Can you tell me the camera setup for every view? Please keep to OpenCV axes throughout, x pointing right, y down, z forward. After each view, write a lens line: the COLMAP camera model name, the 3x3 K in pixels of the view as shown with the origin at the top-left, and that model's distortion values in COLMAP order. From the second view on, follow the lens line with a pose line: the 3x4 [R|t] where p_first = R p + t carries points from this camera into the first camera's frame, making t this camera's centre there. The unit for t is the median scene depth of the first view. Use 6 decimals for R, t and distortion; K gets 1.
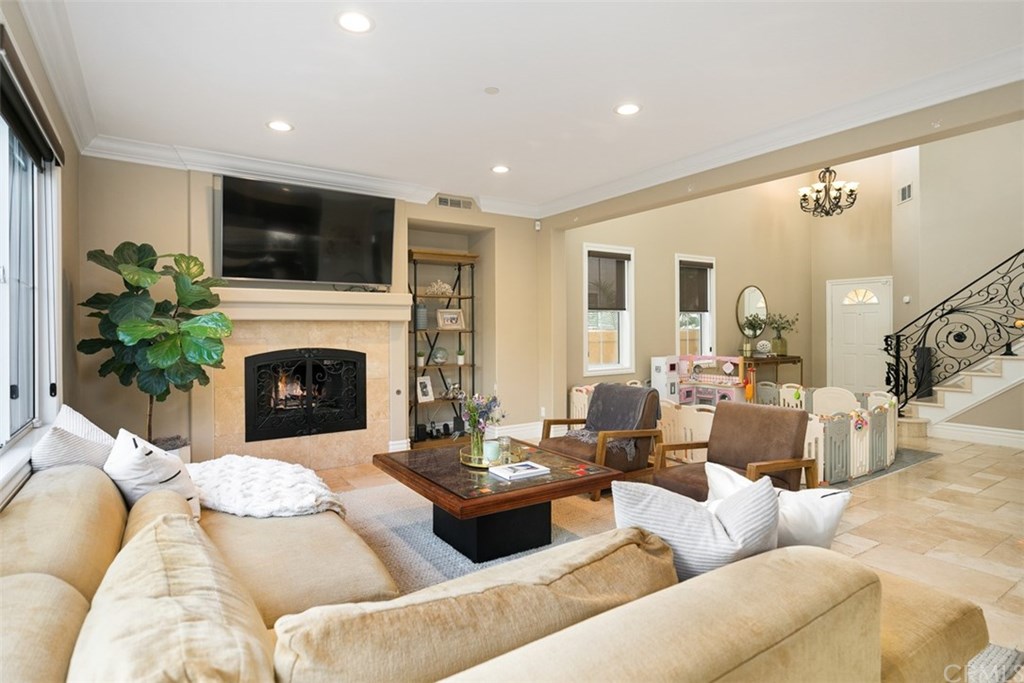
lens RADIAL K [[536.0, 0, 508.6], [0, 536.0, 329.5], [0, 0, 1]] dist [-0.000287, -0.000410]
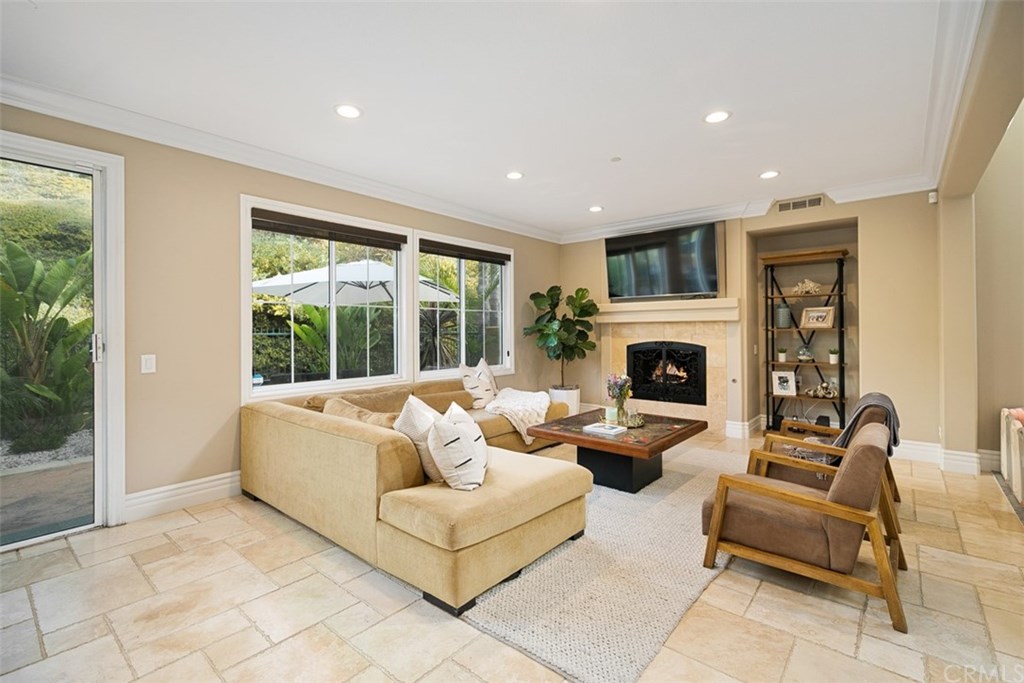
lens RADIAL K [[460.2, 0, 509.2], [0, 460.2, 326.3], [0, 0, 1]] dist [0.002526, 0.000138]
pose [[0.267873, -0.005128, -0.963441, 0.668755], [0.003512, 0.999984, -0.004346, -0.001042], [0.963448, -0.002220, 0.267886, 0.254320]]
